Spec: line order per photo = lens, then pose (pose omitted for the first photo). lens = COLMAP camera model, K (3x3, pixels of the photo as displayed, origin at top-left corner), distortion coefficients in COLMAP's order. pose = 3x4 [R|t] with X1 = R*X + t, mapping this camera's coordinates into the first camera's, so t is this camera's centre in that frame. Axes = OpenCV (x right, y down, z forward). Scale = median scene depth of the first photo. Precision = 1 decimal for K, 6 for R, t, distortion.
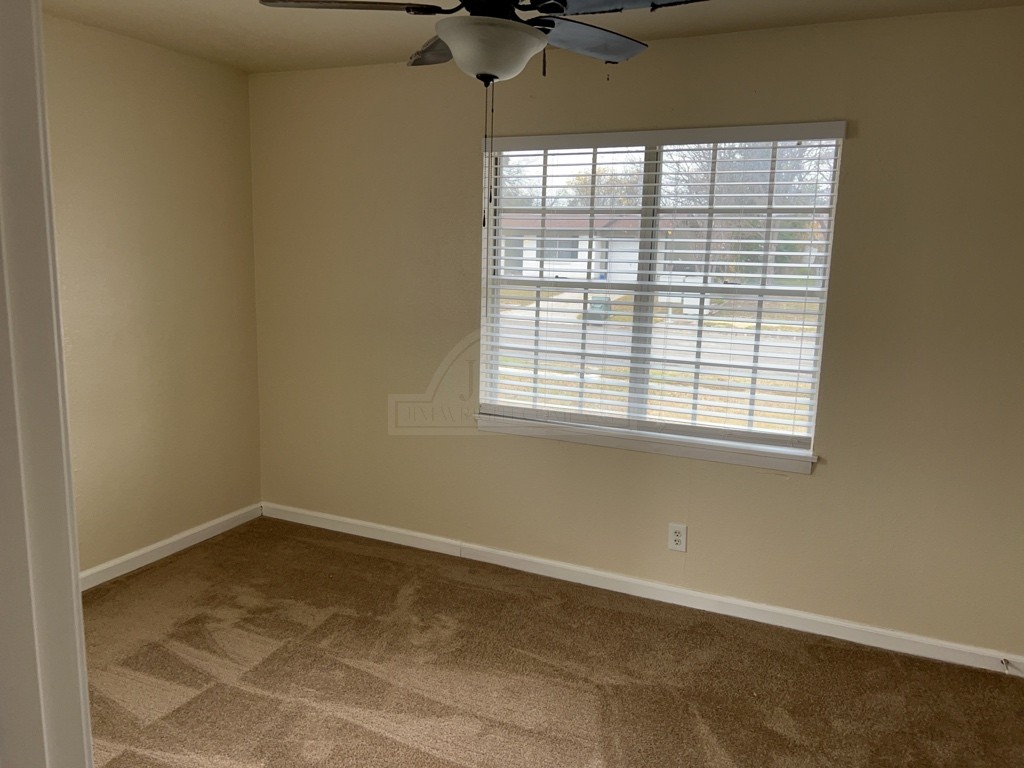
lens RADIAL K [[782.6, 0, 509.3], [0, 782.6, 376.1], [0, 0, 1]] dist [0.081263, -0.122165]
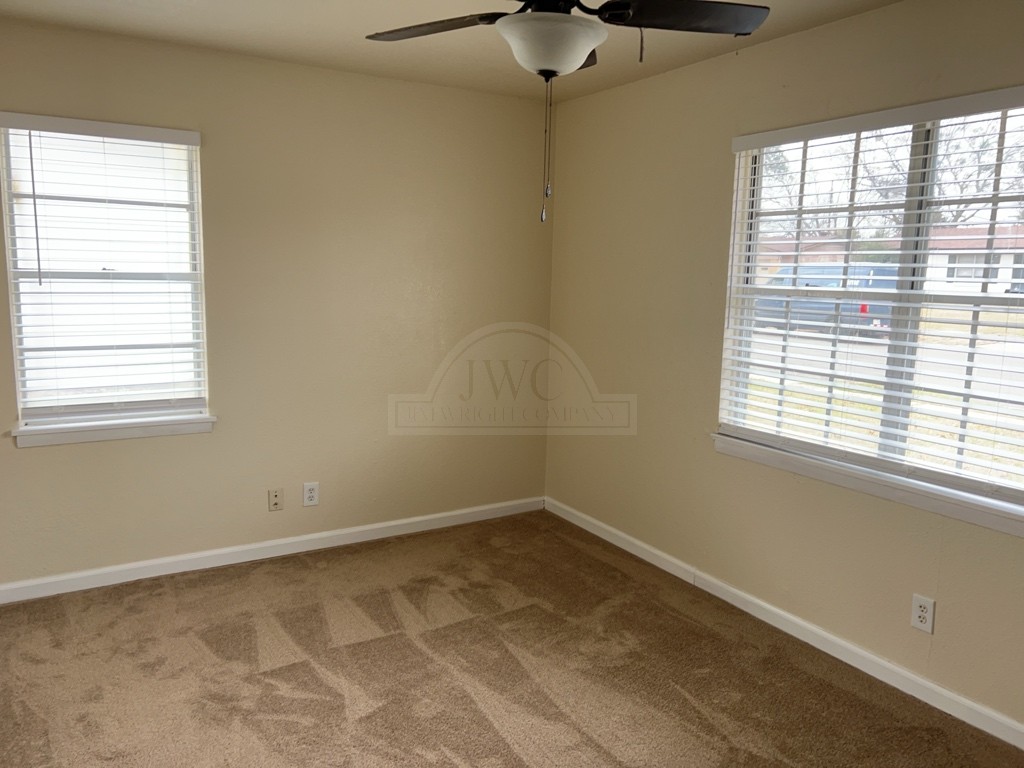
lens RADIAL K [[785.6, 0, 512.0], [0, 785.6, 384.0], [0, 0, 1]] dist [0.011150, -0.001862]
pose [[0.818753, 0.071675, -0.569655, 0.315394], [-0.083940, 0.996460, 0.004731, 0.006320], [0.567977, 0.043943, 0.821871, 0.107254]]
